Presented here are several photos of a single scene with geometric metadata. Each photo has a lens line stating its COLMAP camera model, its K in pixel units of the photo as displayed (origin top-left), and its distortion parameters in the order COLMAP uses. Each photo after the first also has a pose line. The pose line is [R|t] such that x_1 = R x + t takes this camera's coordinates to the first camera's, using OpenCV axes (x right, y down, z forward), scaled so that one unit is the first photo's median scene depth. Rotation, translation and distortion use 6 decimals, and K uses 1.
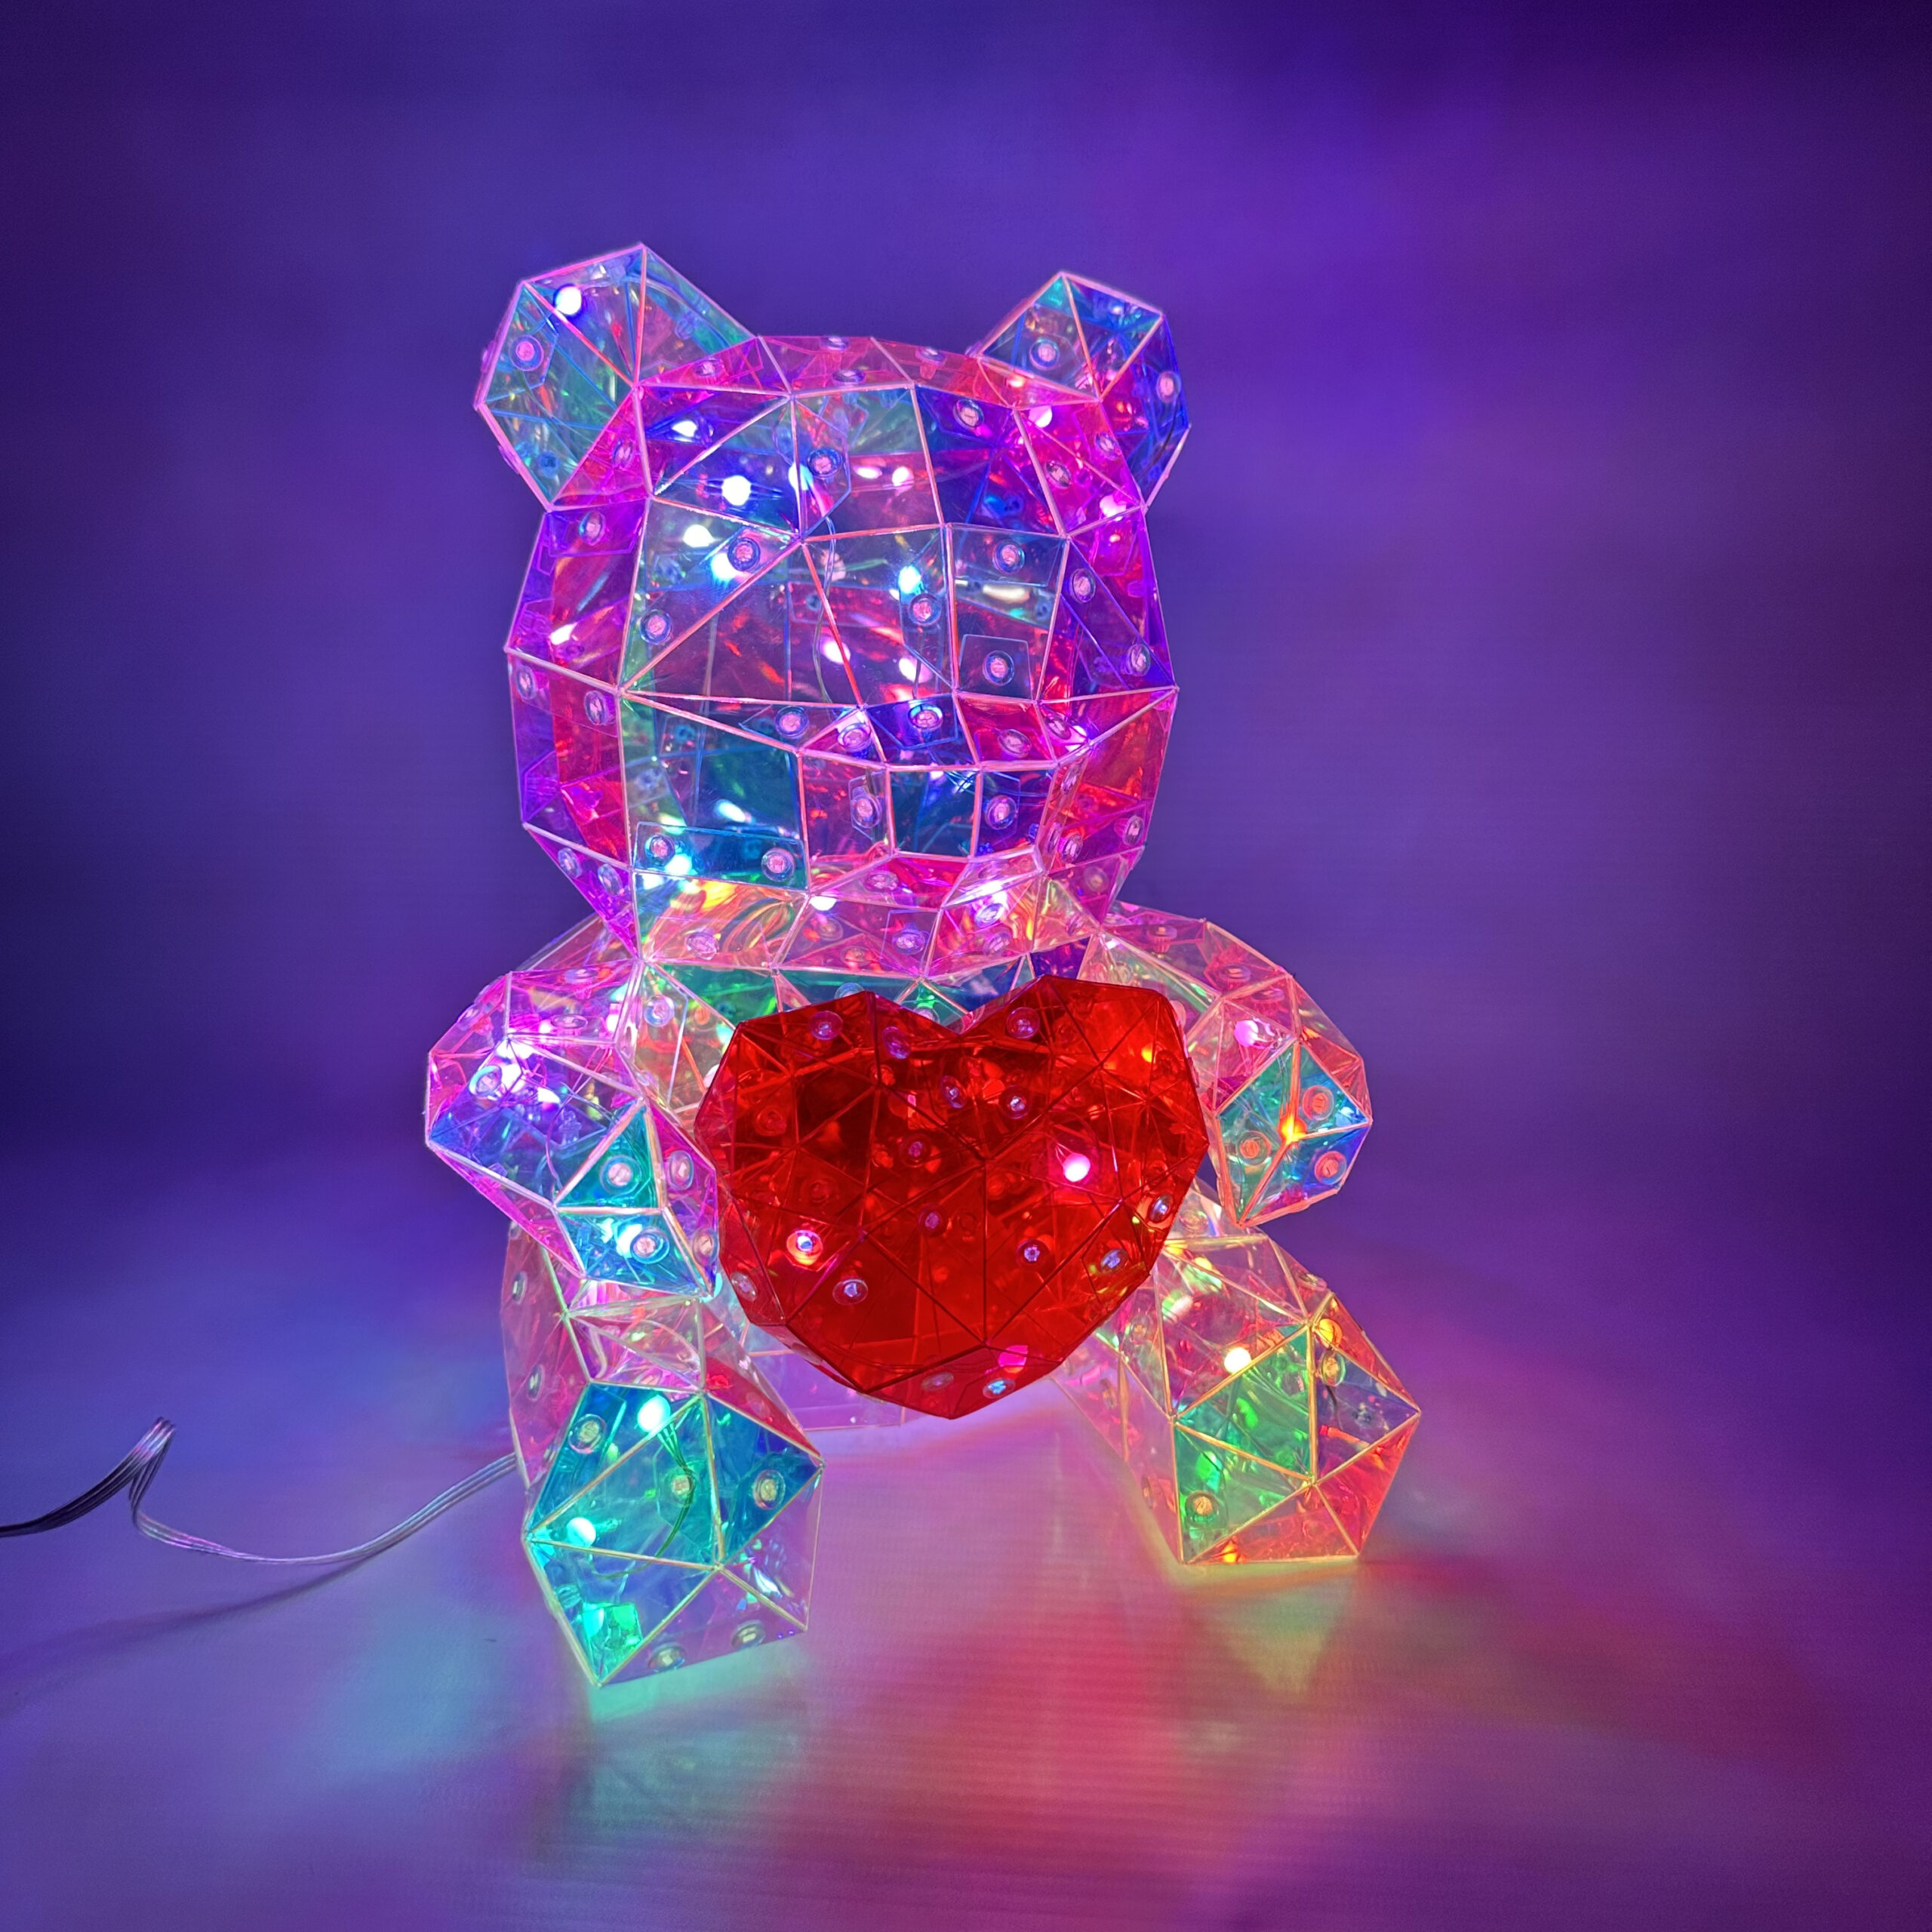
lens RADIAL K [[1939.4, 0, 983.8], [0, 1939.4, 970.3], [0, 0, 1]] dist [0.022325, 0.004457]
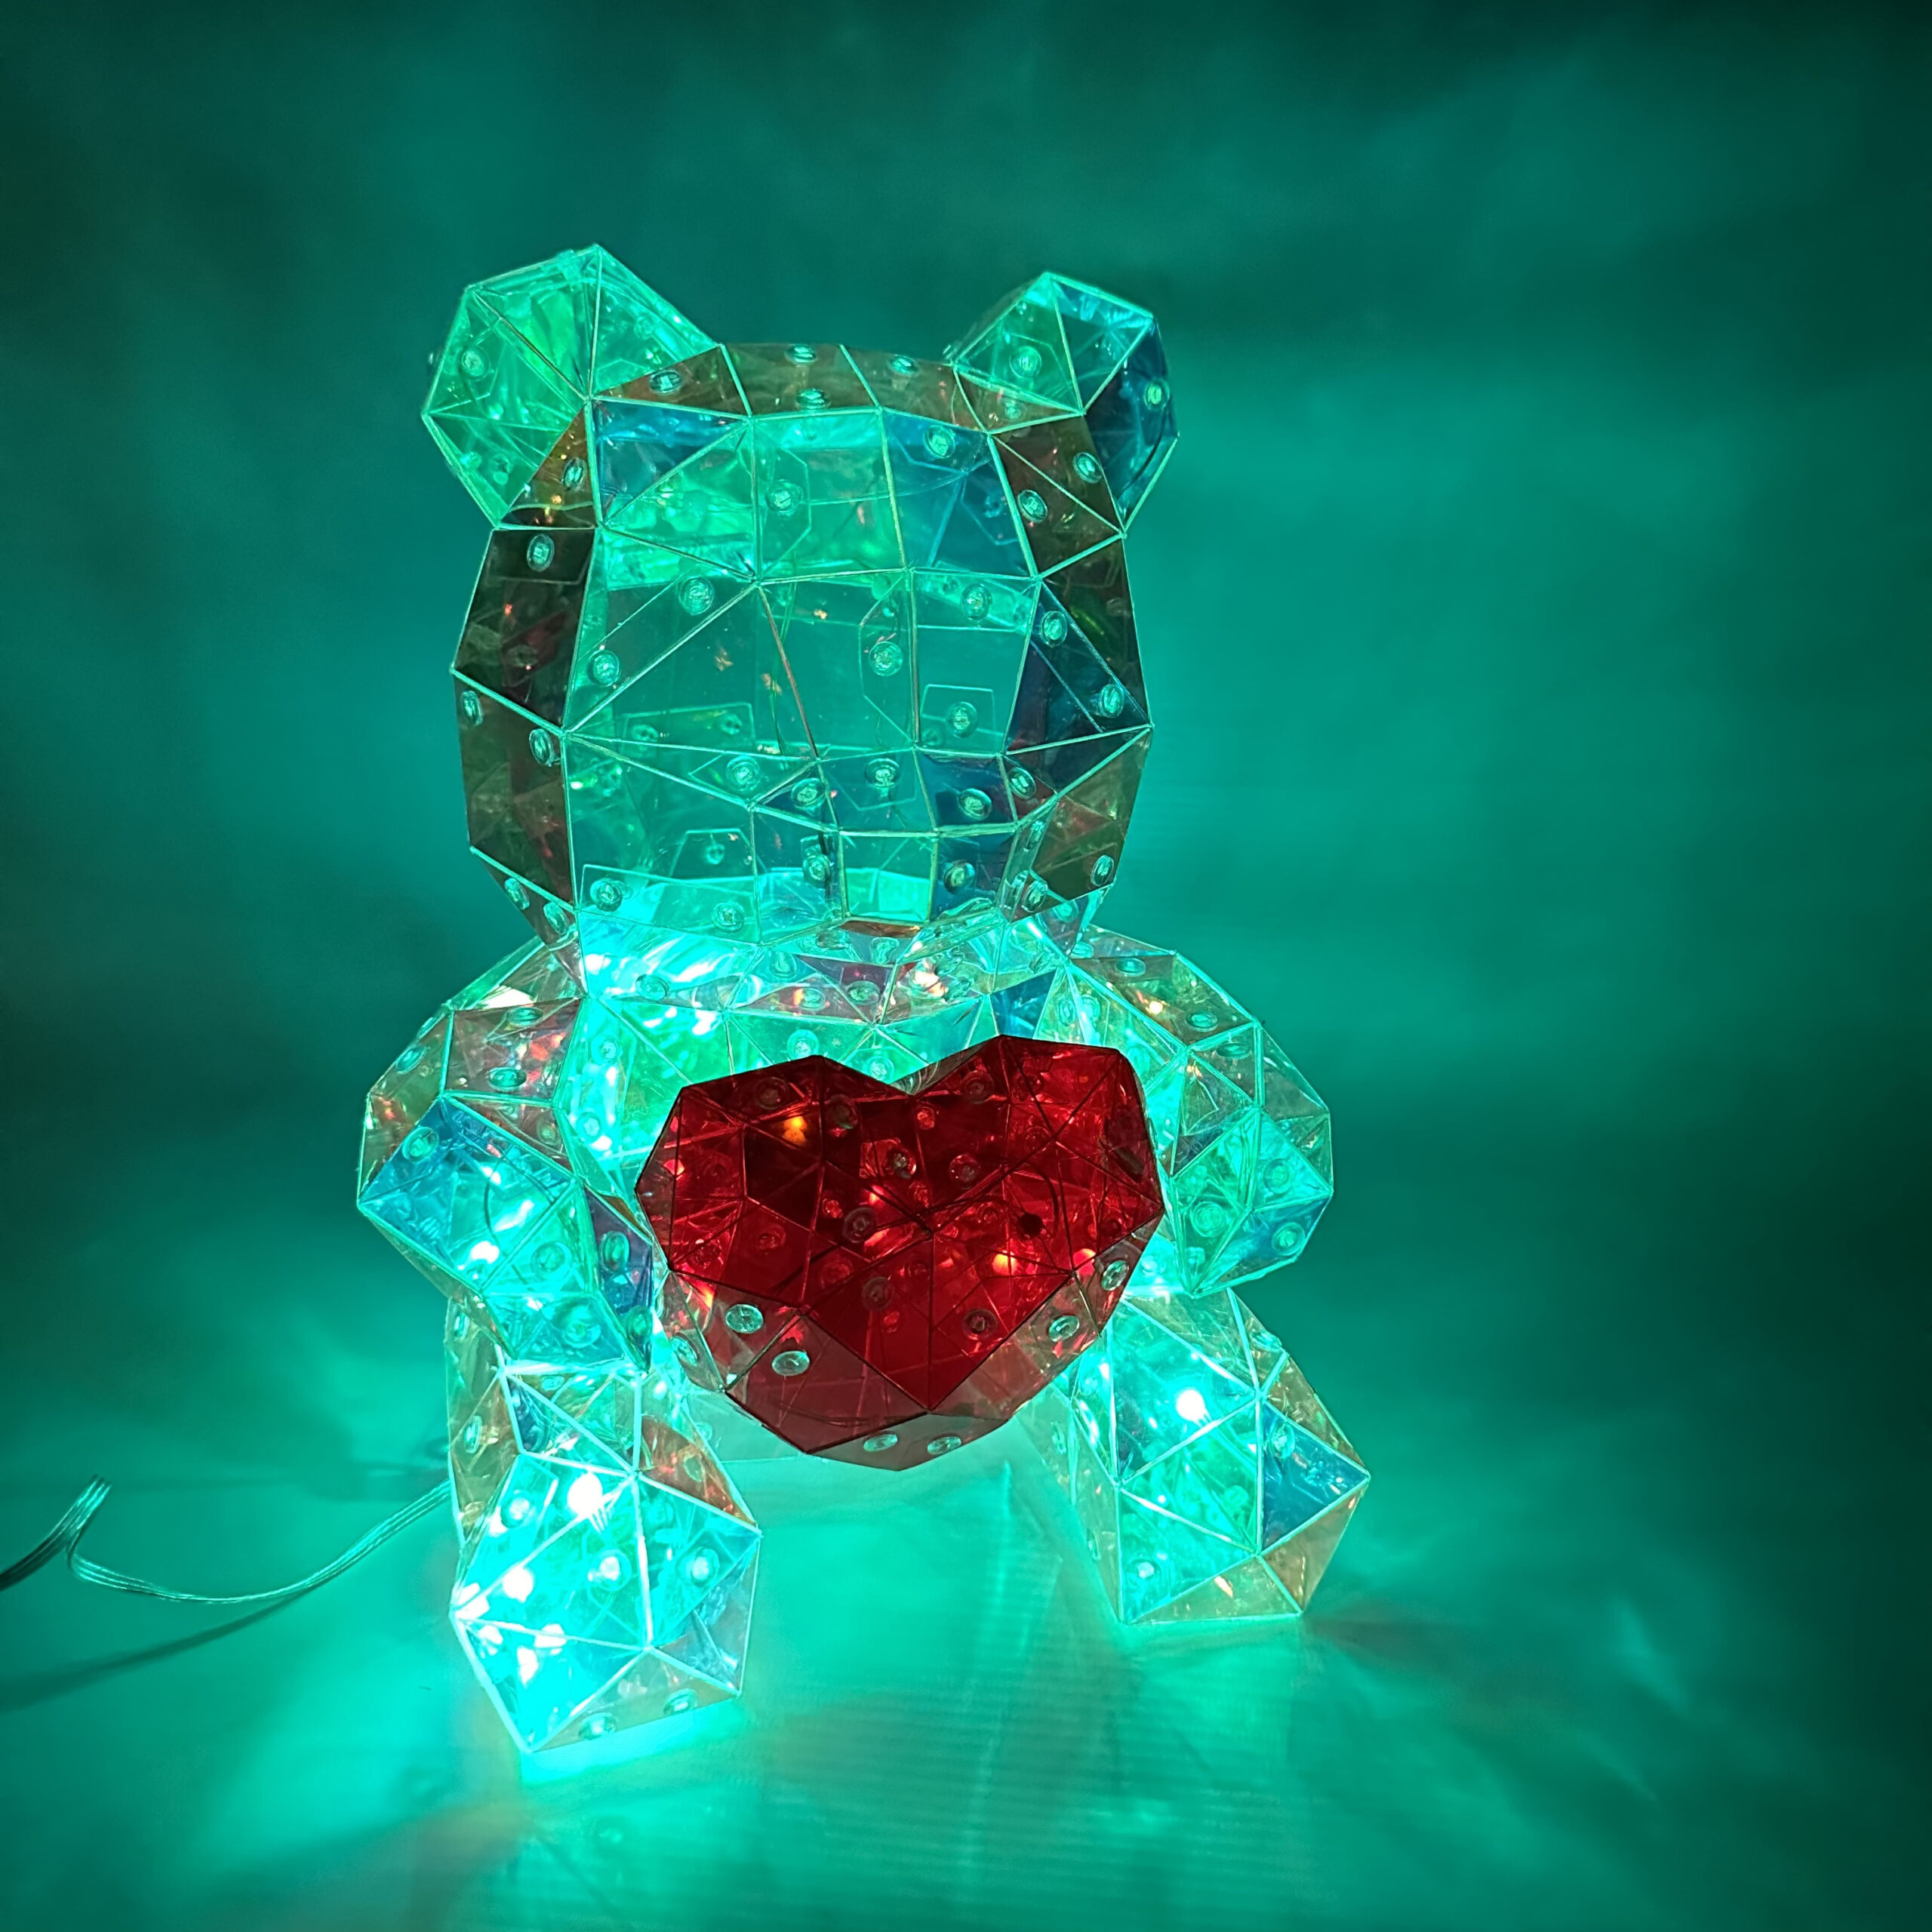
lens RADIAL K [[1939.4, 0, 983.8], [0, 1939.4, 970.3], [0, 0, 1]] dist [0.022325, 0.004457]
pose [[0.999584, 0.028798, -0.001419, 0.022833], [-0.028584, 0.996199, 0.082280, -0.108497], [0.003783, -0.082205, 0.996608, 0.035464]]
